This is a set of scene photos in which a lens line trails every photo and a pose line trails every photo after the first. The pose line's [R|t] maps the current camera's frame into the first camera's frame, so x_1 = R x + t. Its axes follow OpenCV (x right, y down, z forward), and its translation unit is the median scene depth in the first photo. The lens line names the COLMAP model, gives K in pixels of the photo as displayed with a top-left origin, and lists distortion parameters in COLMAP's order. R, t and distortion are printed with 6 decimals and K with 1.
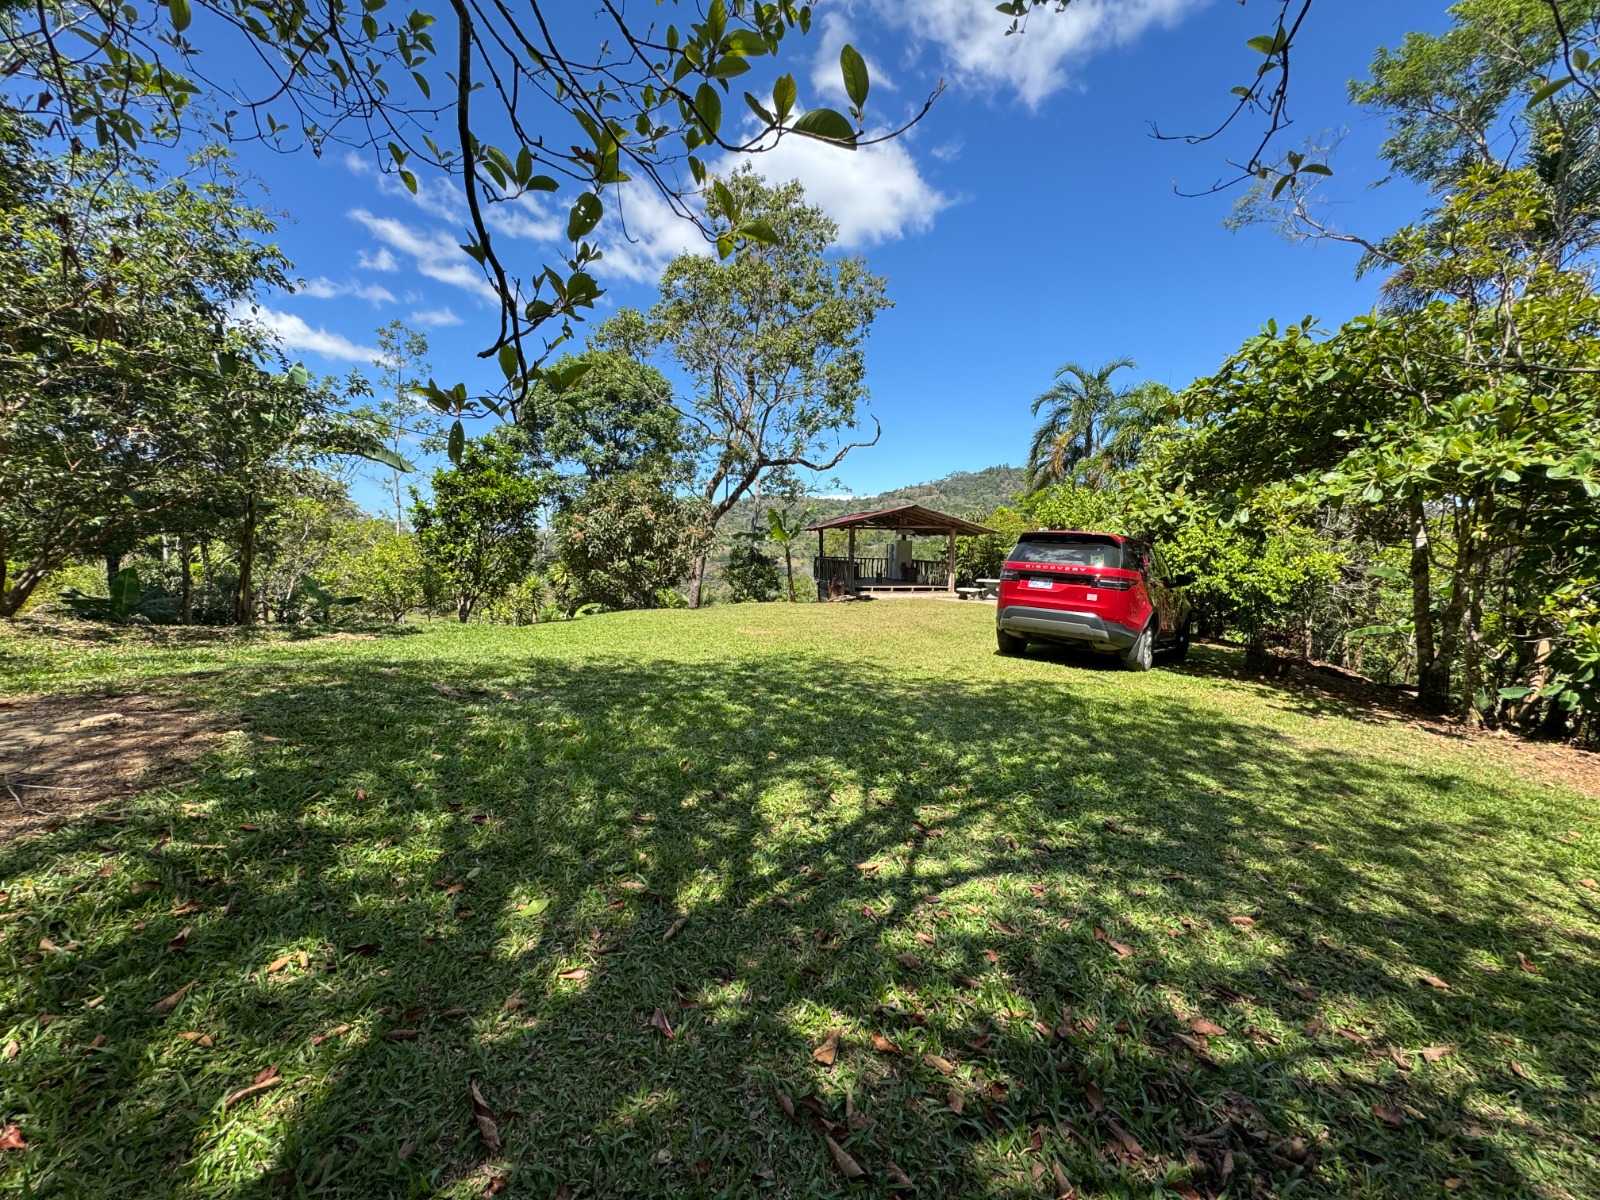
lens RADIAL K [[641.7, 0, 800.0], [0, 641.7, 600.0], [0, 0, 1]] dist [0.000040, 0.000000]
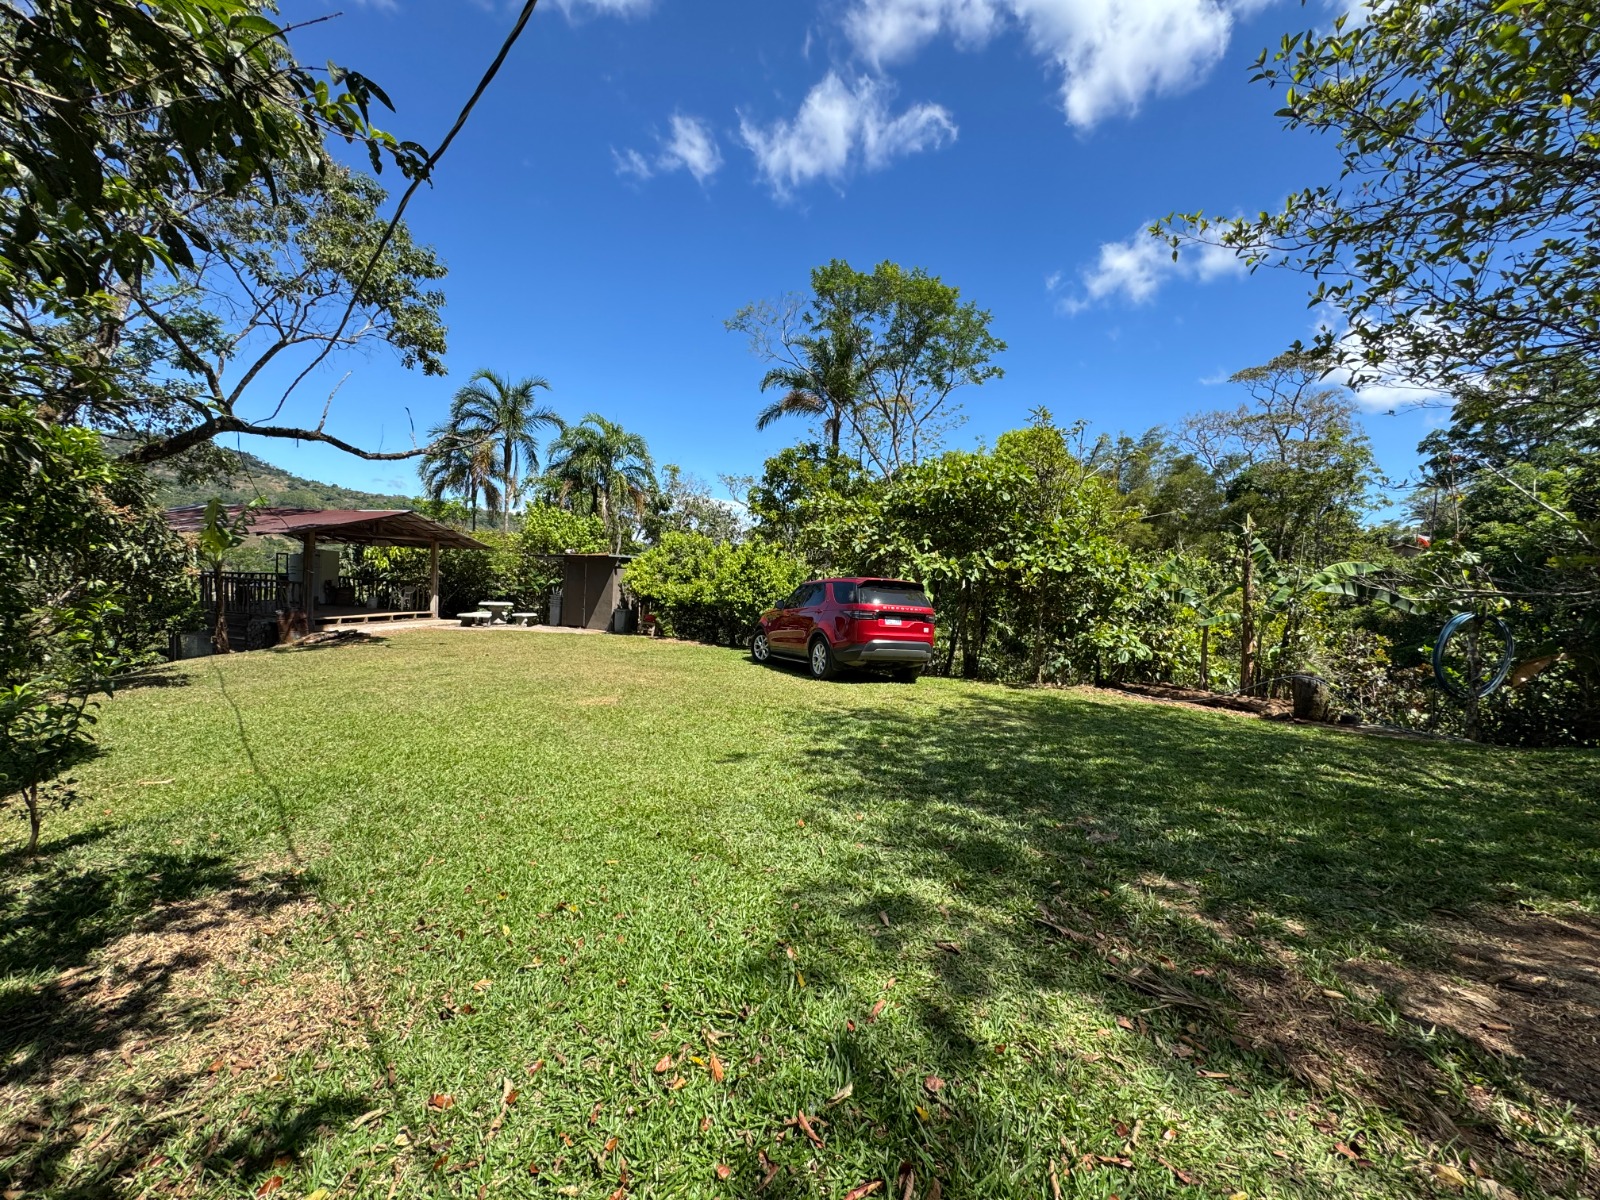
lens RADIAL K [[641.7, 0, 800.0], [0, 641.7, 600.0], [0, 0, 1]] dist [0.000040, 0.000000]
pose [[0.460621, -0.031729, 0.887029, -0.305223], [0.036333, 0.999197, 0.016875, -0.035216], [-0.886853, 0.024455, 0.461404, 0.212276]]
